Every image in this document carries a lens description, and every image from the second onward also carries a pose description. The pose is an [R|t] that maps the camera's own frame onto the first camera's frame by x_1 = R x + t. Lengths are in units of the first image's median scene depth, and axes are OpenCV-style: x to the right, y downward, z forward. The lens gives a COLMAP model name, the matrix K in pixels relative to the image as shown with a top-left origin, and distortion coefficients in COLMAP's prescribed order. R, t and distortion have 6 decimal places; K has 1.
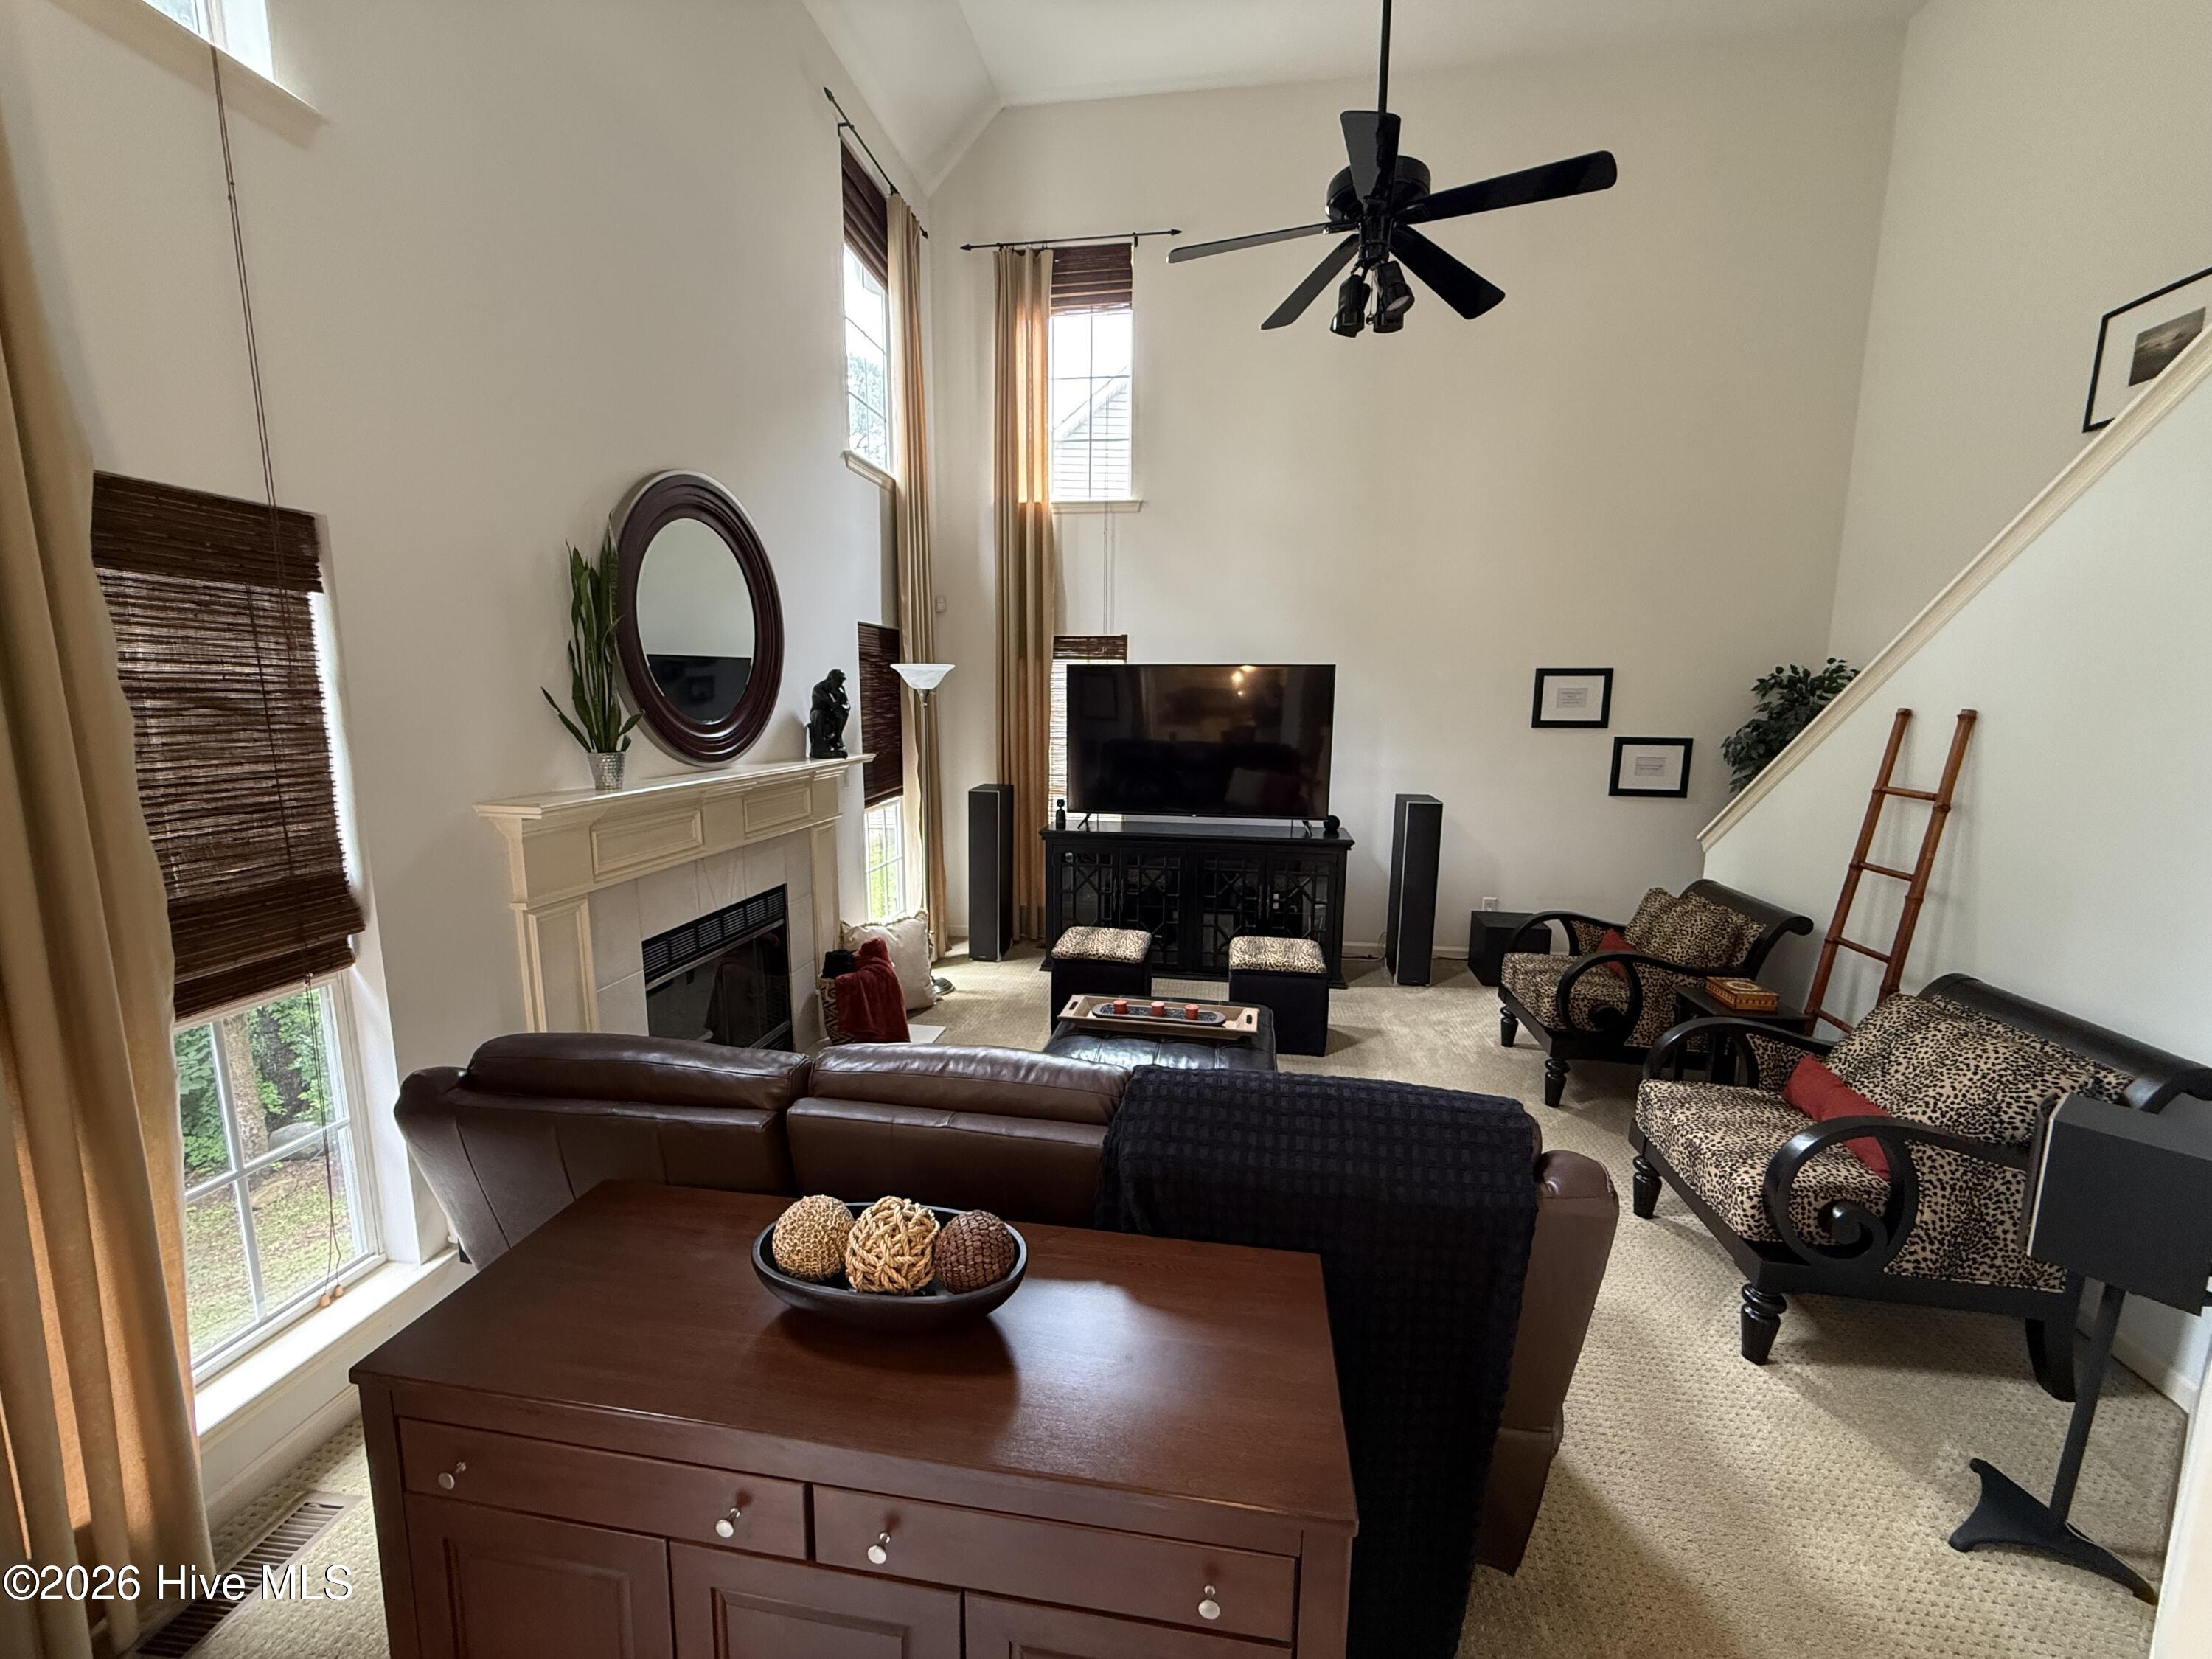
lens RADIAL K [[877.5, 0, 1101.8], [0, 877.5, 830.3], [0, 0, 1]] dist [-0.001201, 0.000577]
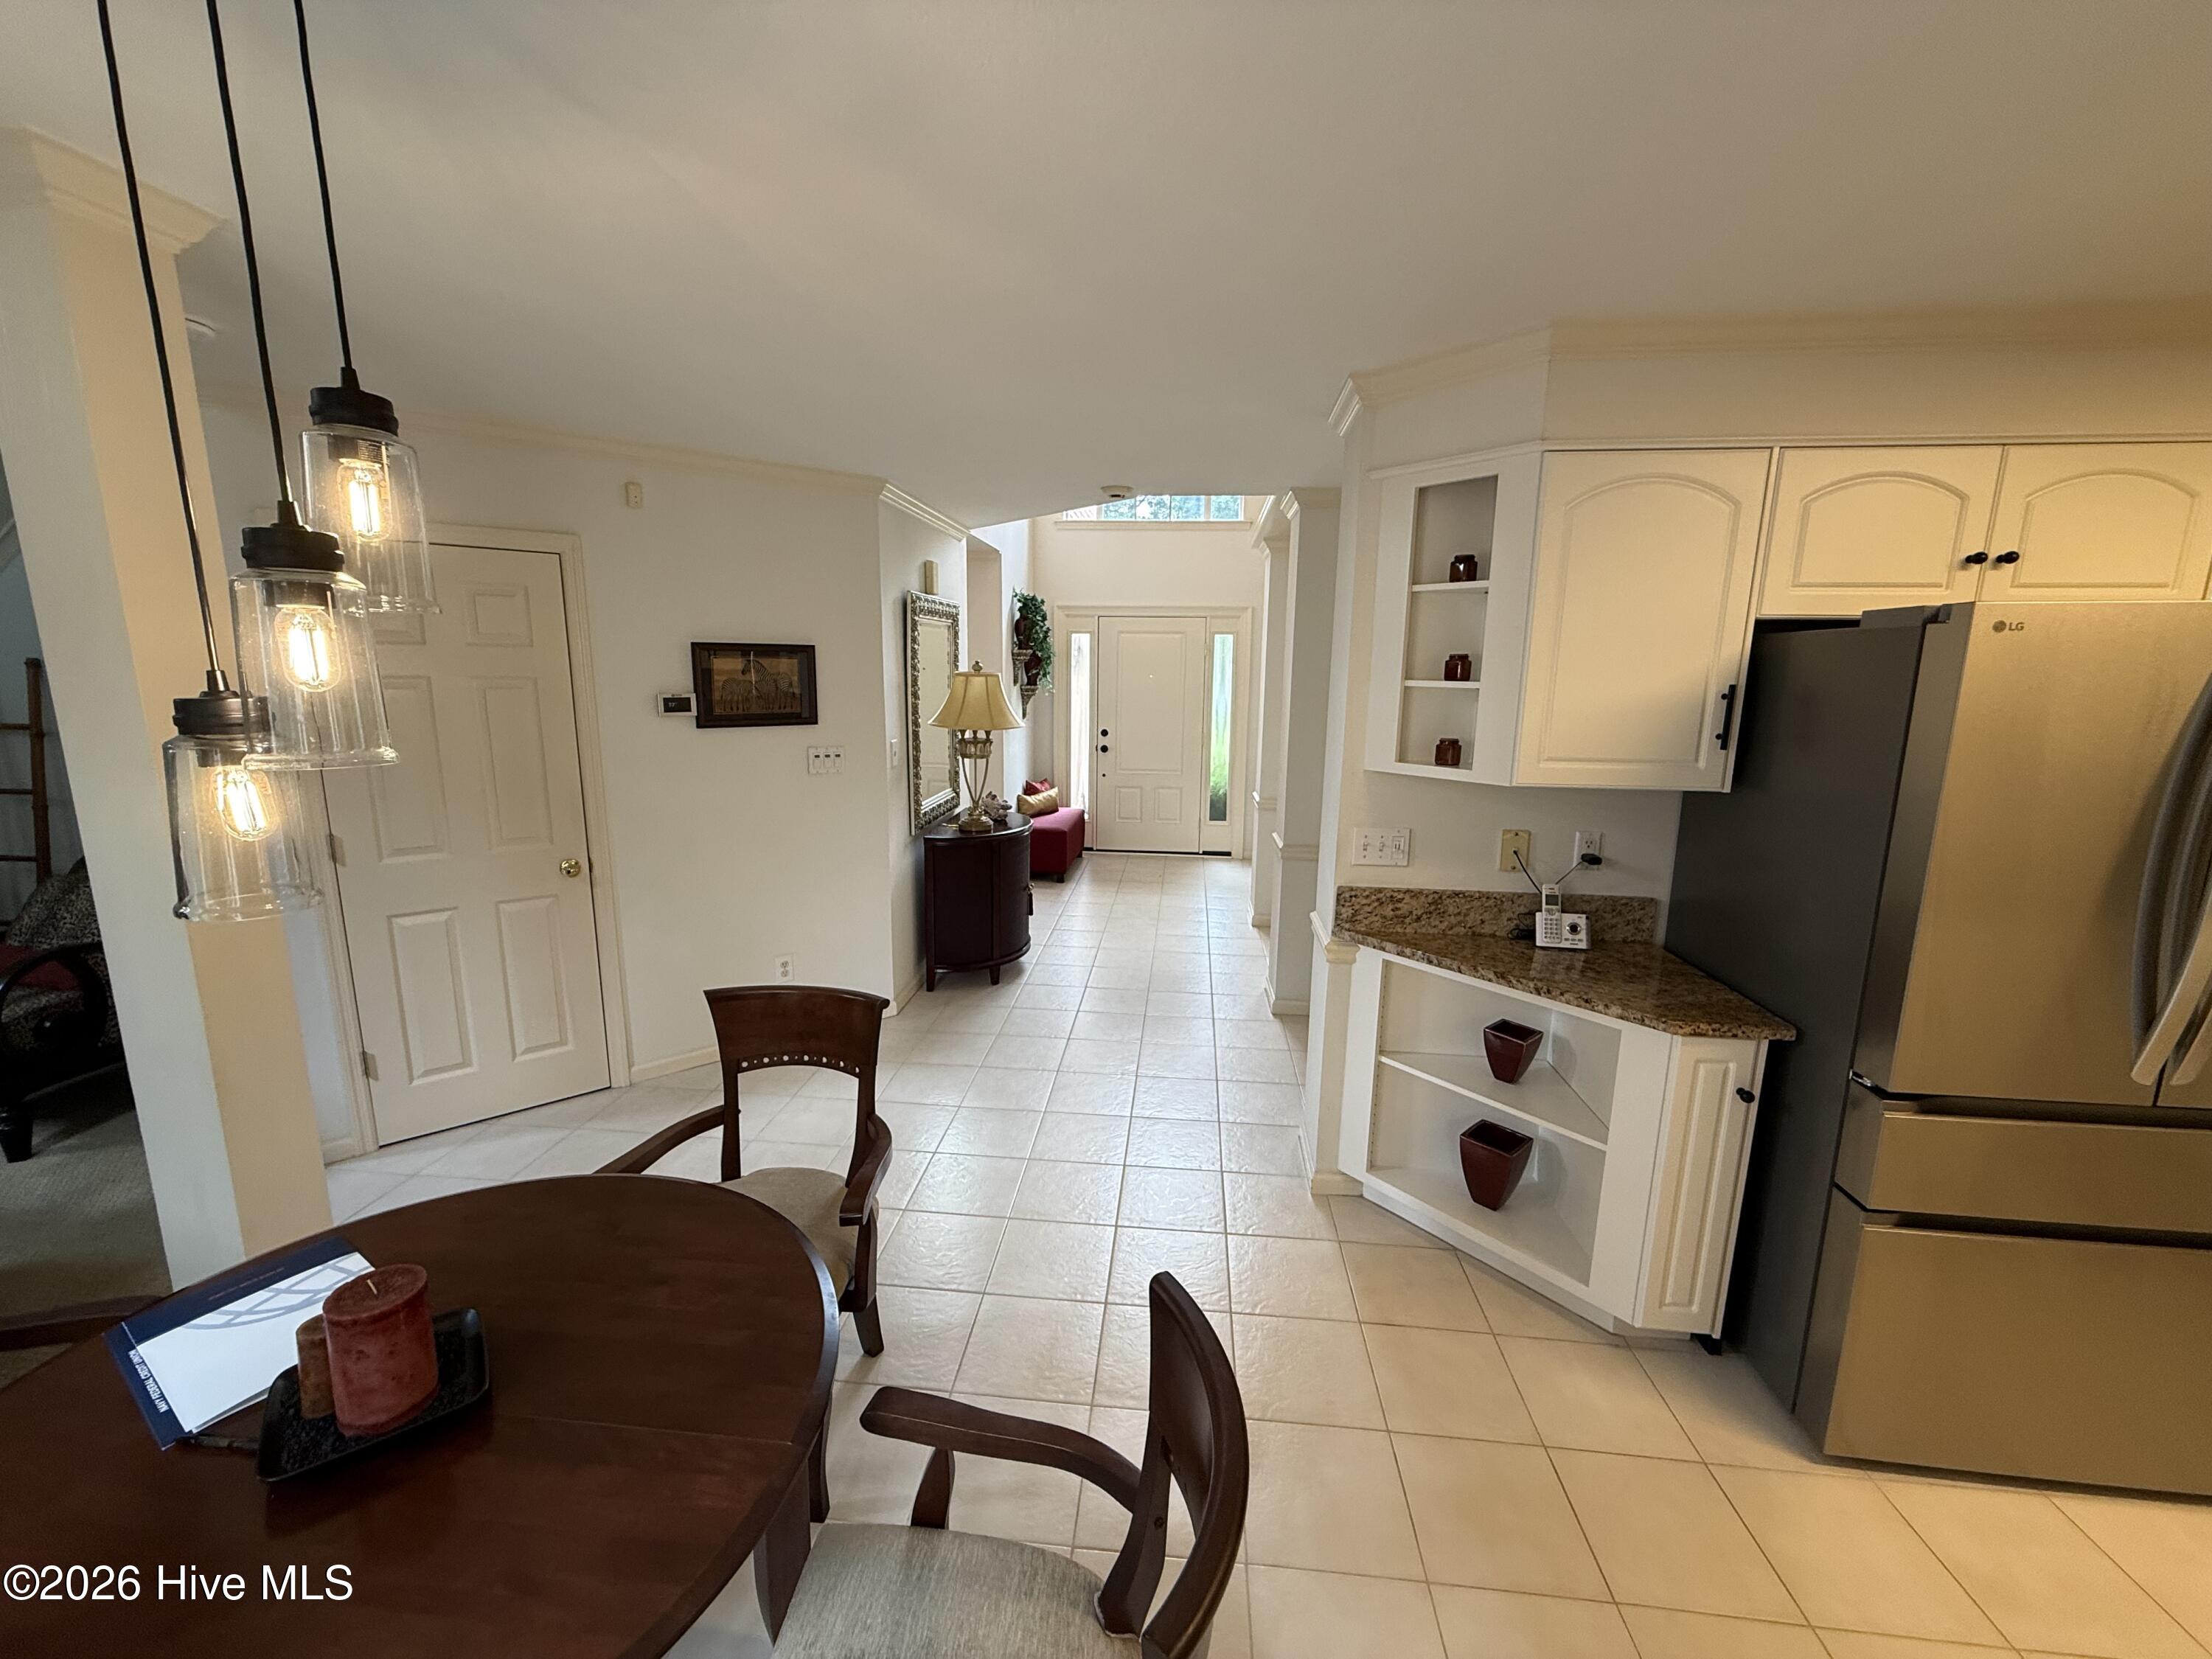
lens RADIAL K [[877.5, 0, 1103.6], [0, 877.5, 827.6], [0, 0, 1]] dist [-0.001201, 0.000577]
pose [[-0.050529, -0.189831, 0.980516, -0.335348], [0.138634, 0.970932, 0.195120, 0.058715], [-0.989054, 0.145792, -0.022743, -0.407380]]
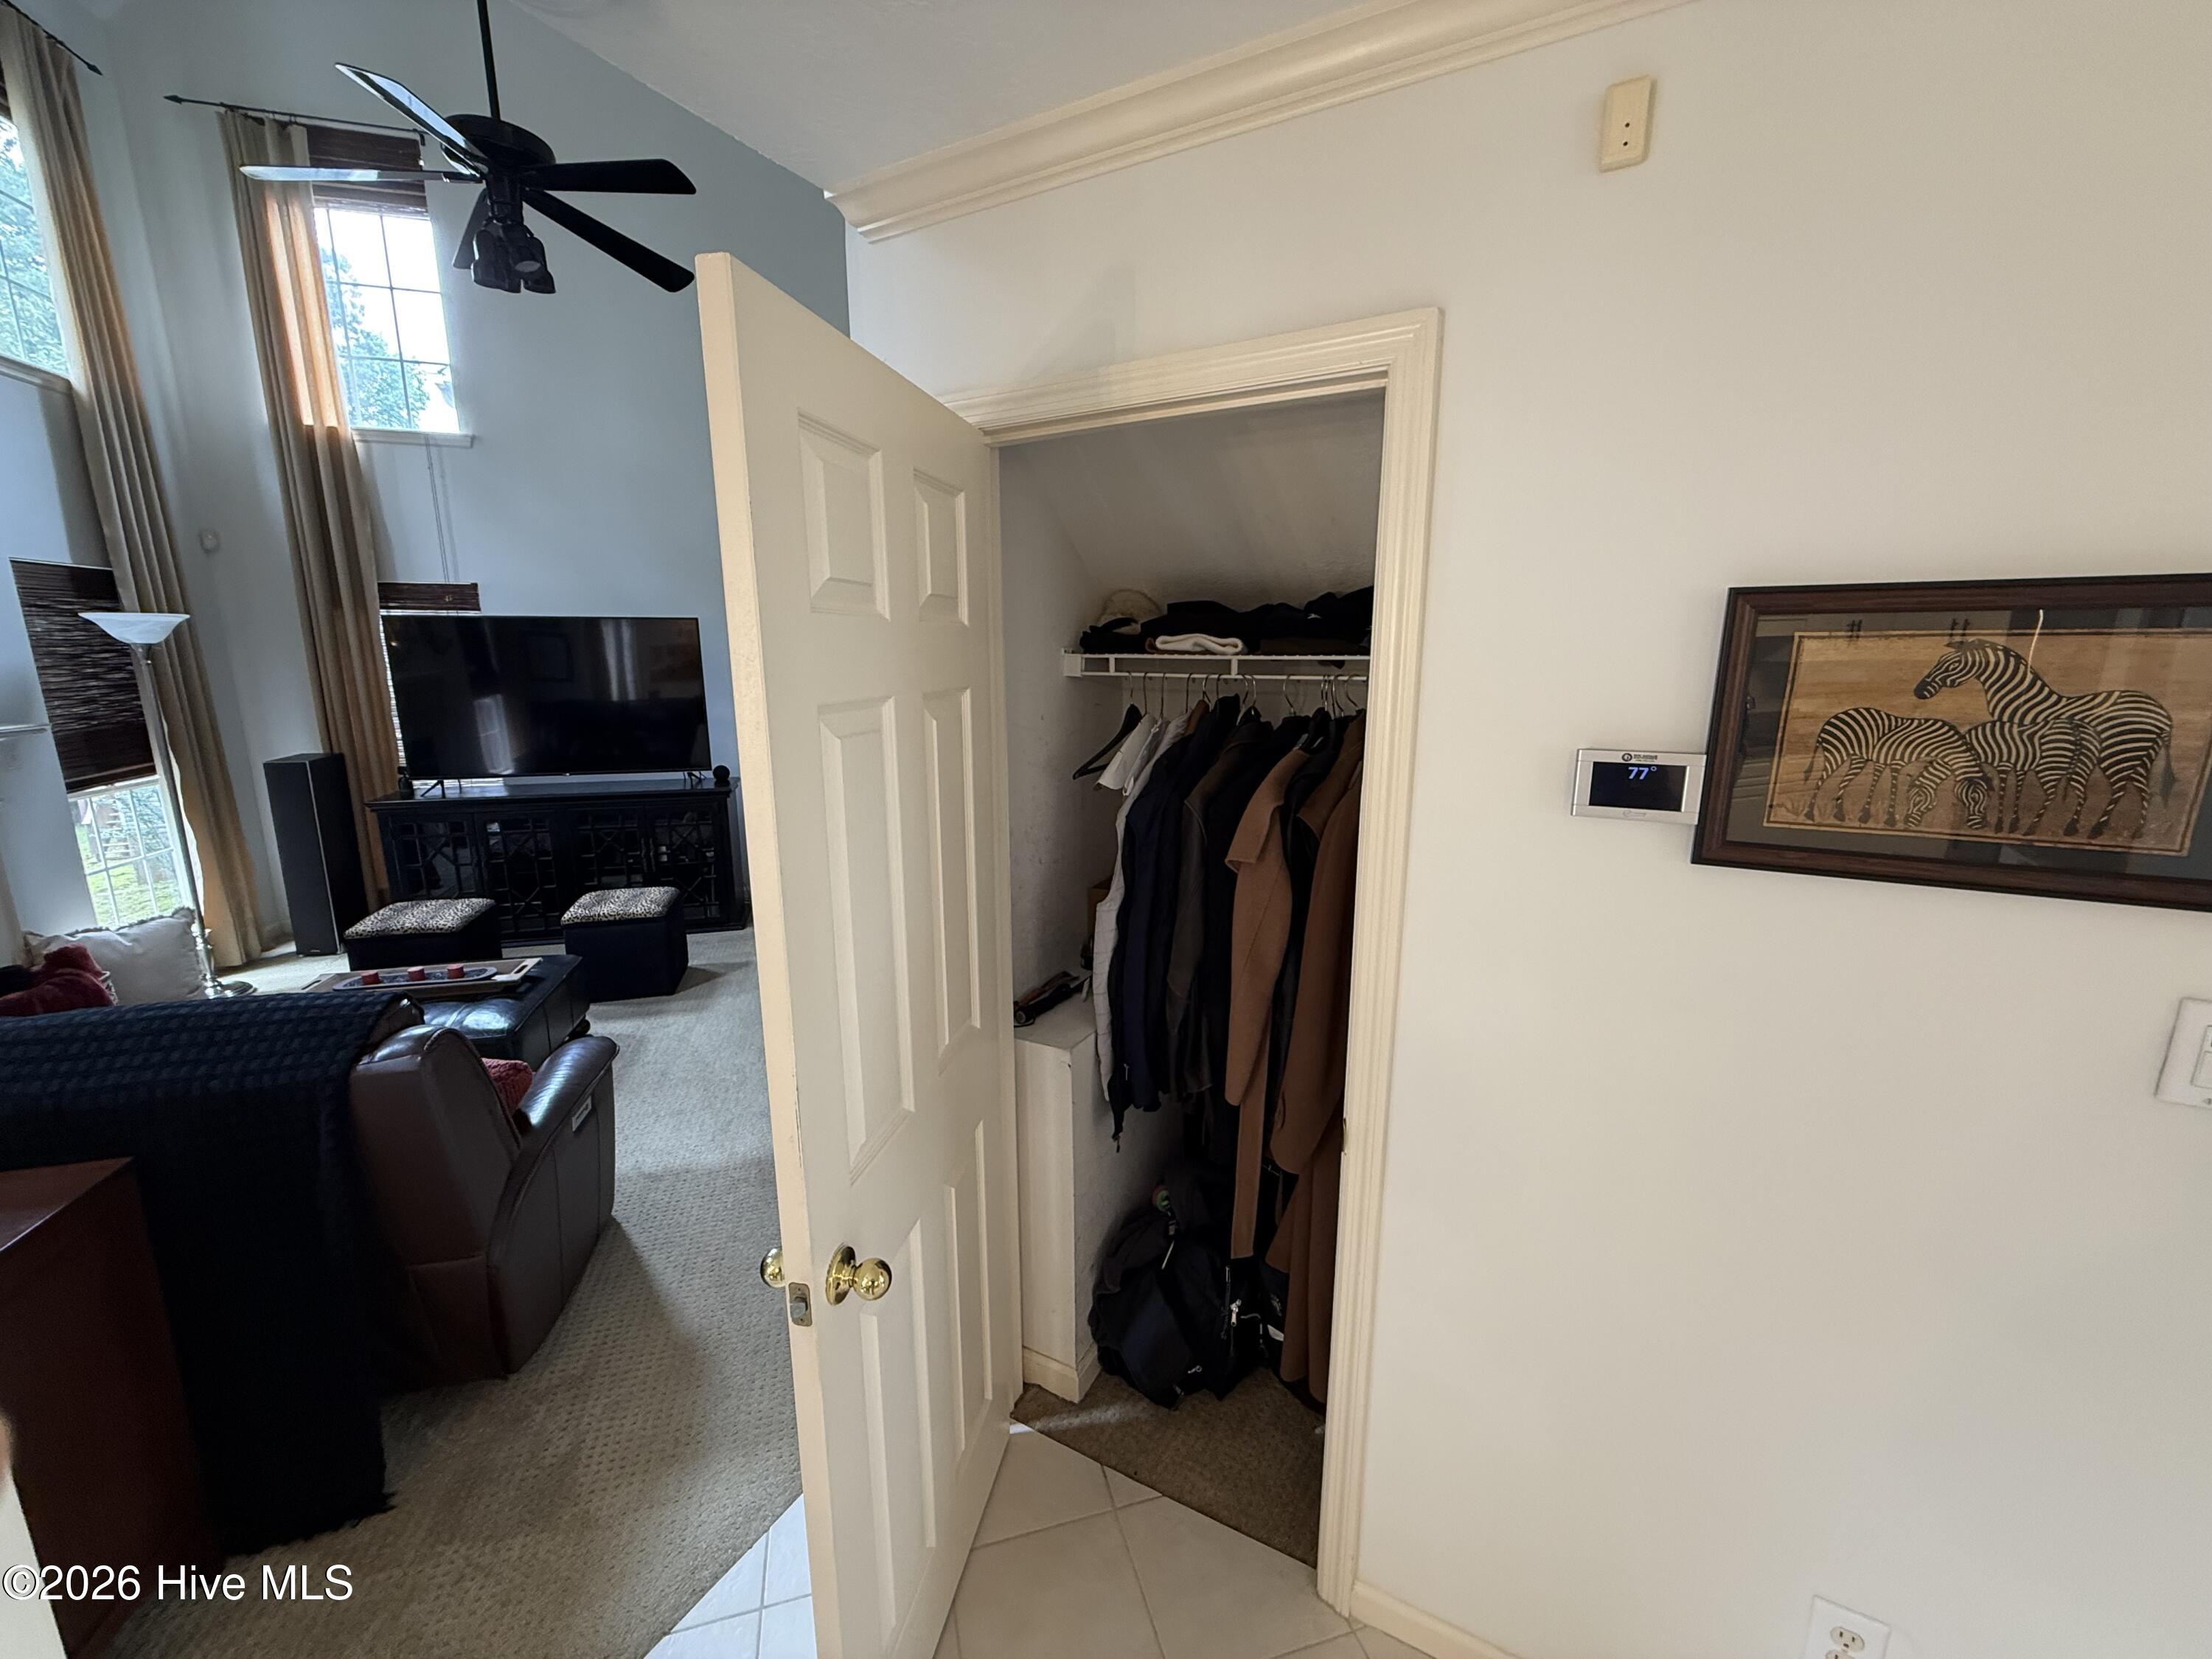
lens RADIAL K [[877.5, 0, 1100.5], [0, 877.5, 829.6], [0, 0, 1]] dist [-0.001201, 0.000577]
pose [[0.907110, -0.090820, 0.410978, 0.356550], [0.070078, 0.995402, 0.065293, 0.033058], [-0.415018, -0.030428, 0.909304, -0.190029]]
